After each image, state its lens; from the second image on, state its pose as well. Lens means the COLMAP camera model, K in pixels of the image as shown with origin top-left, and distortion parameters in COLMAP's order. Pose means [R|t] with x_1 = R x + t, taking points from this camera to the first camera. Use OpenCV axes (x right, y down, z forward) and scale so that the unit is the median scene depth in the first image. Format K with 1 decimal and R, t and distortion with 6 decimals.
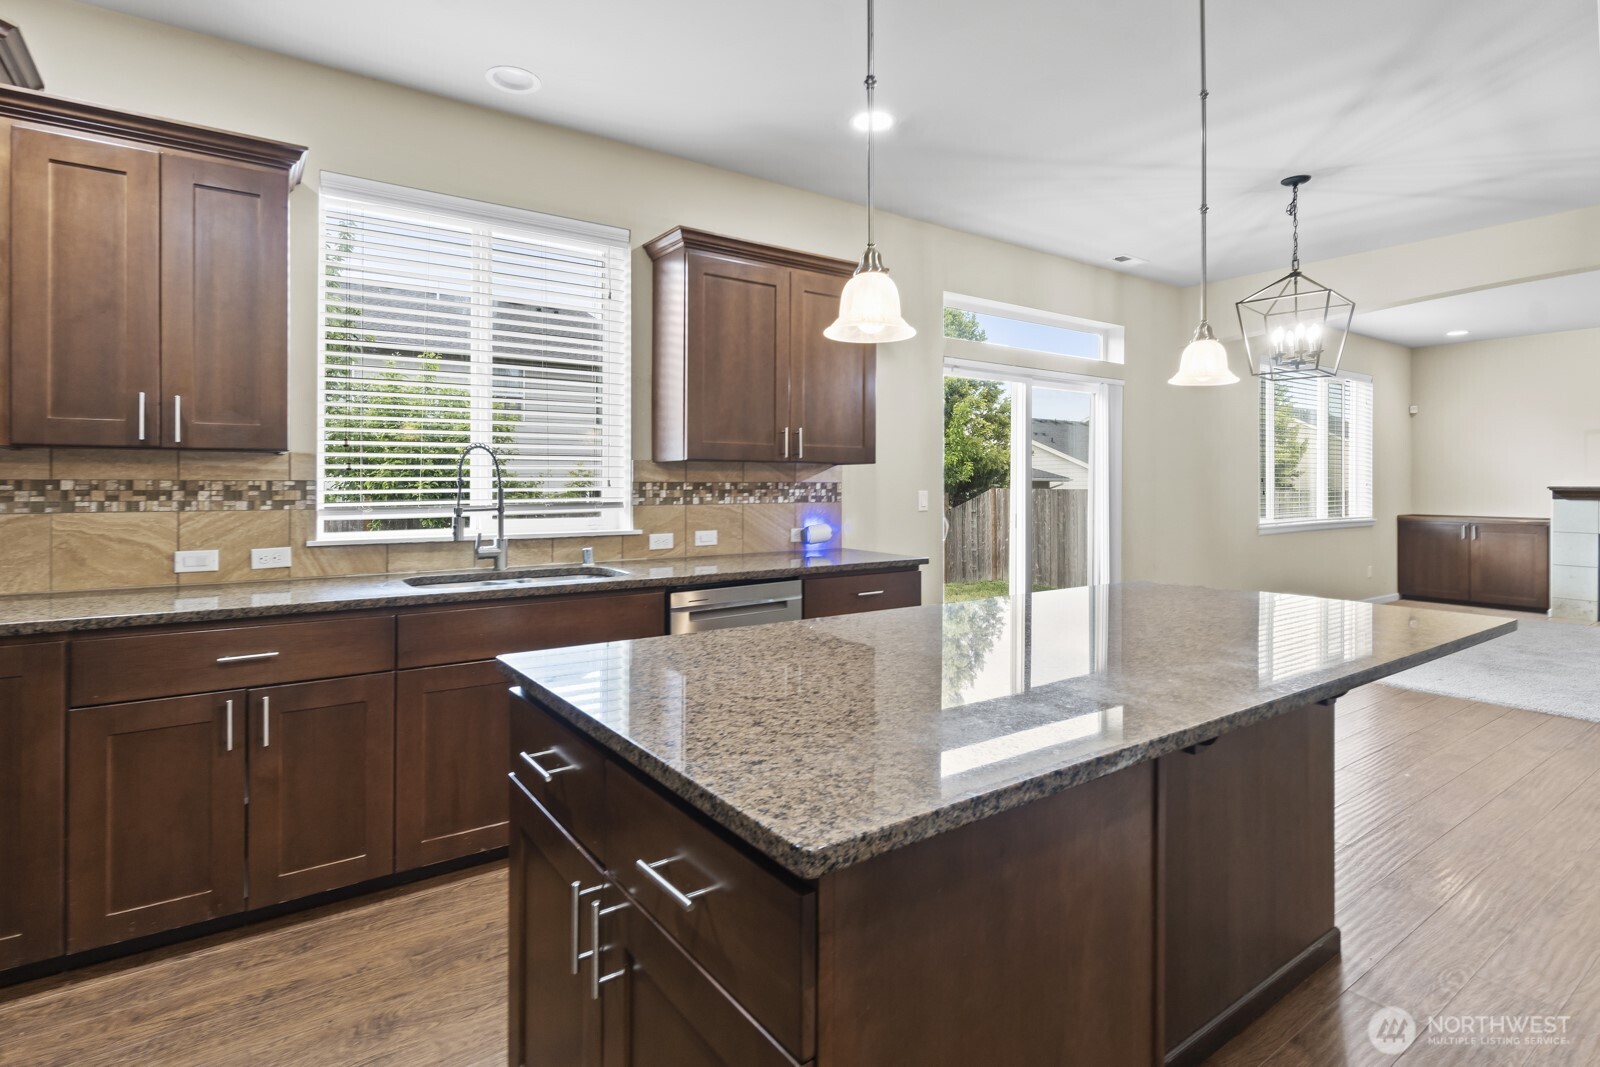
lens RADIAL K [[791.3, 0, 785.4], [0, 791.3, 481.7], [0, 0, 1]] dist [-0.000125, 0.000440]
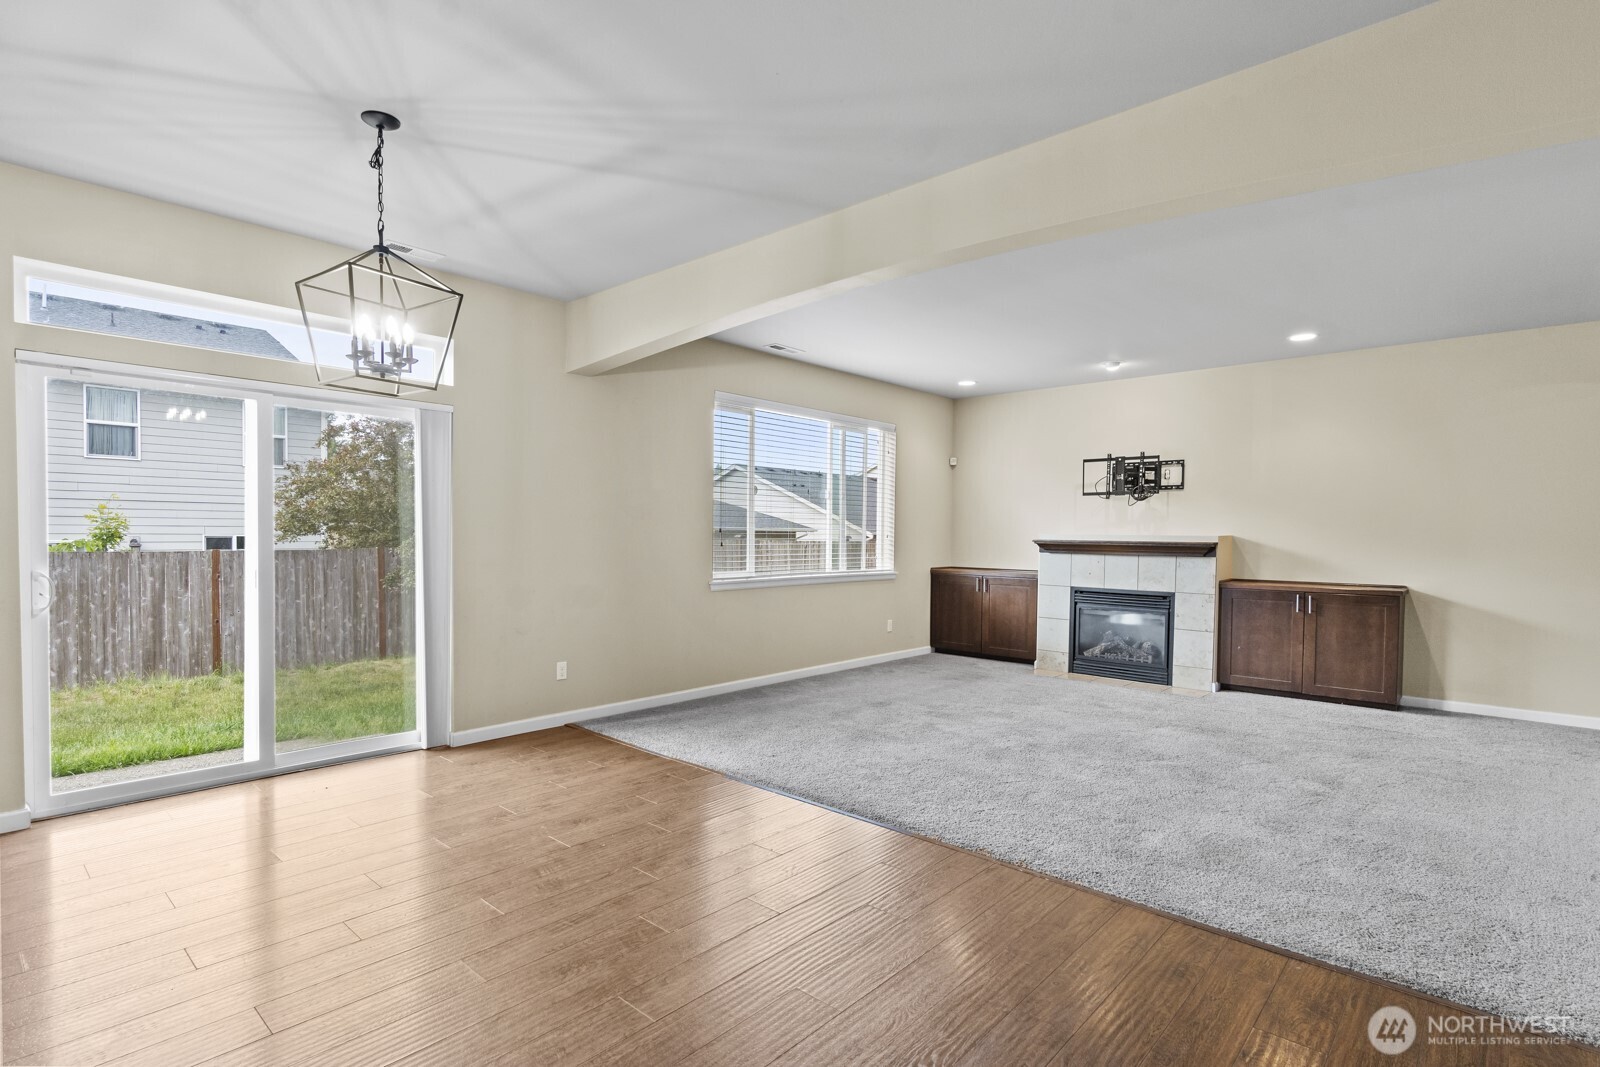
lens RADIAL K [[783.5, 0, 797.2], [0, 783.5, 554.8], [0, 0, 1]] dist [-0.000602, 0.000098]
pose [[0.973404, 0.001440, 0.229091, 0.430012], [-0.008249, 0.999552, 0.028764, -0.000846], [-0.228946, -0.029889, 0.972980, 0.096232]]
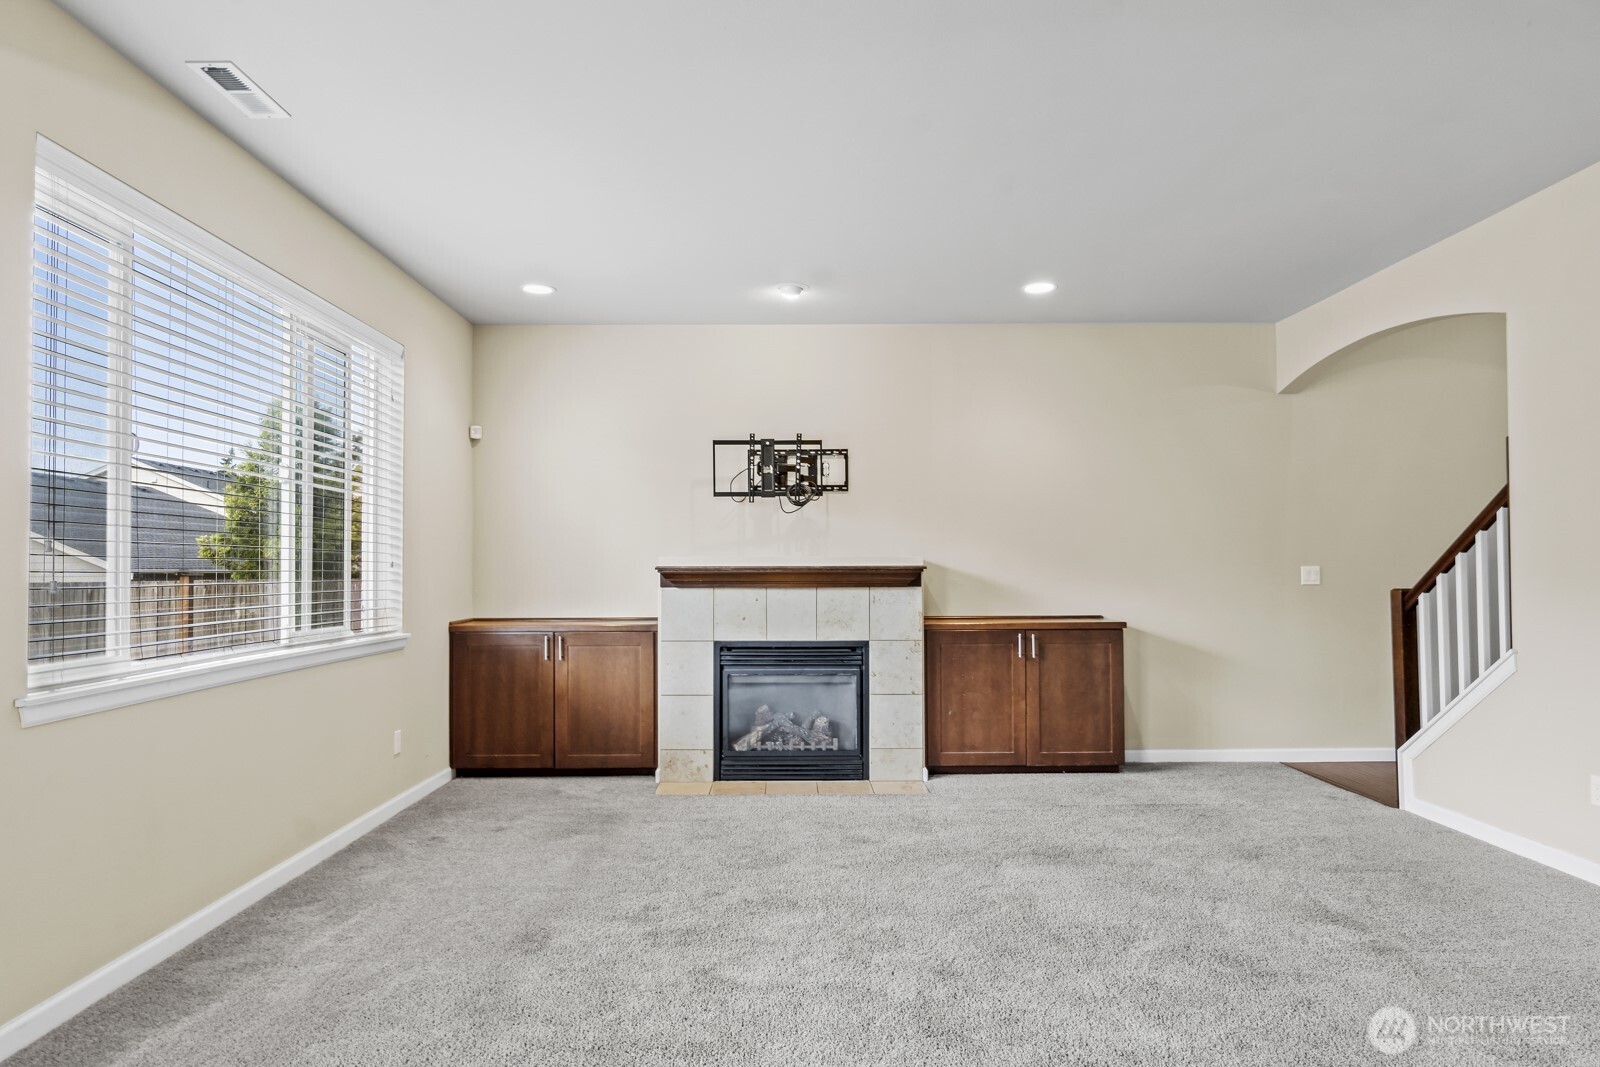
lens RADIAL K [[961.9, 0, 792.0], [0, 961.9, 546.7], [0, 0, 1]] dist [0.003344, -0.000250]
pose [[0.567781, 0.014908, 0.823045, 0.407866], [0.005666, 0.999742, -0.022018, 0.007684], [-0.823160, 0.017164, 0.567550, 0.485194]]
